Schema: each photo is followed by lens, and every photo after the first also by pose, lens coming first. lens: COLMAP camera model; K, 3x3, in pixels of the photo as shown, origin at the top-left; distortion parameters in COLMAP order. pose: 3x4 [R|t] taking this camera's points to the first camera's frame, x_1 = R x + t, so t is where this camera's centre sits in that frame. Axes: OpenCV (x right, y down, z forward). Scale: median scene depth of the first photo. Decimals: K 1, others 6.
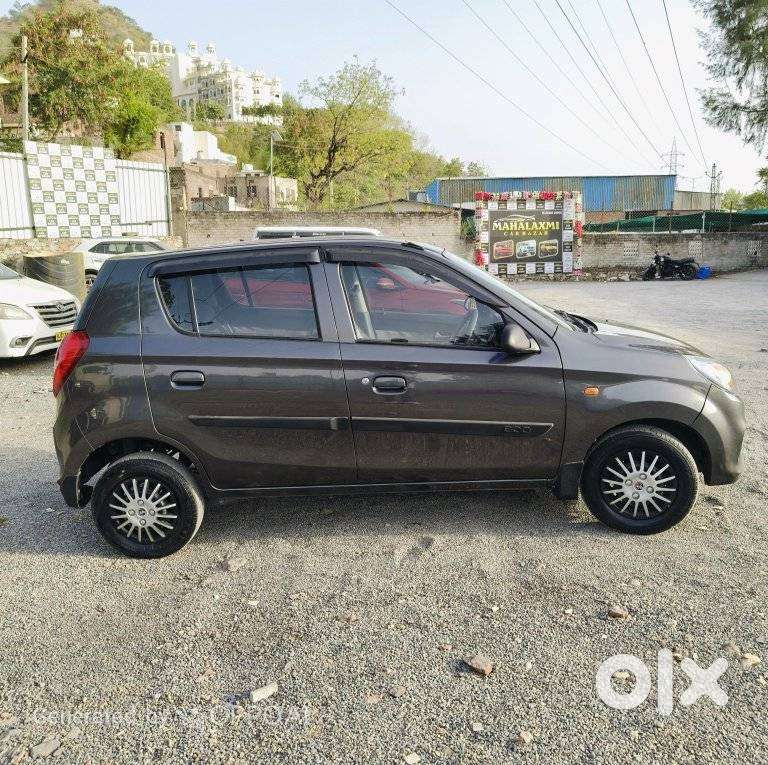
lens RADIAL K [[682.4, 0, 382.6], [0, 682.4, 407.5], [0, 0, 1]] dist [0.006877, -0.000407]
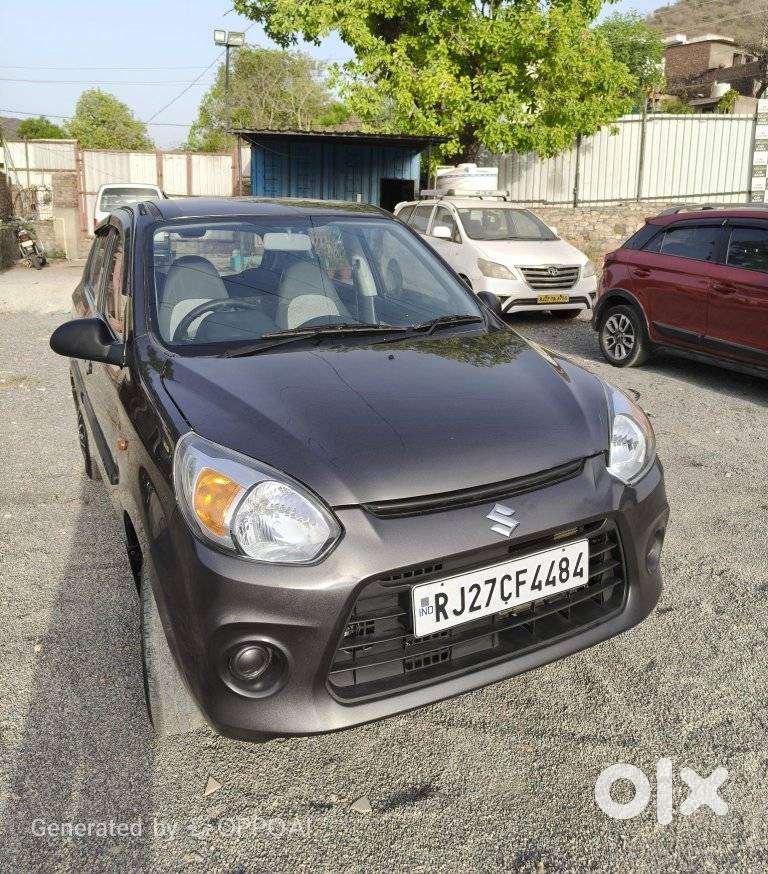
lens RADIAL K [[690.1, 0, 381.2], [0, 690.1, 385.0], [0, 0, 1]] dist [0.006821, 0.000099]
pose [[0.490655, 0.225928, -0.841555, 0.109110], [-0.213917, 0.967477, 0.135012, -0.024512], [0.844688, 0.113778, 0.523027, 0.099078]]
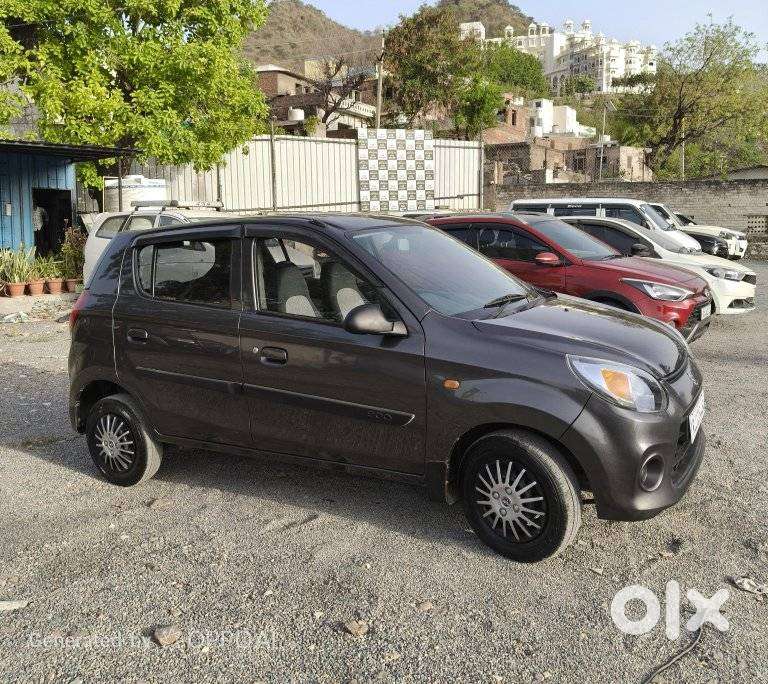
lens RADIAL K [[684.1, 0, 384.0], [0, 684.1, 342.0], [0, 0, 1]] dist [0.013129, -0.013218]
pose [[0.884742, 0.084762, -0.458308, 0.072884], [-0.108665, 0.993739, -0.025986, -0.005324], [0.453236, 0.072793, 0.888413, 0.017960]]
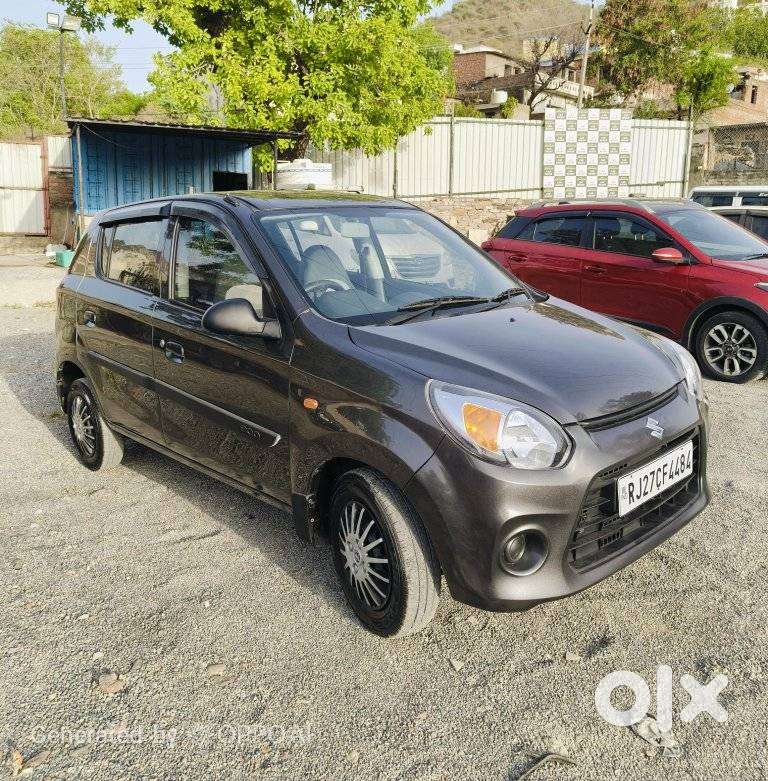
lens RADIAL K [[690.4, 0, 386.6], [0, 690.4, 370.1], [0, 0, 1]] dist [0.004685, -0.005448]
pose [[0.717433, 0.176219, -0.673971, 0.097778], [-0.177515, 0.981784, 0.067739, -0.014076], [0.673631, 0.071042, 0.735645, 0.059020]]
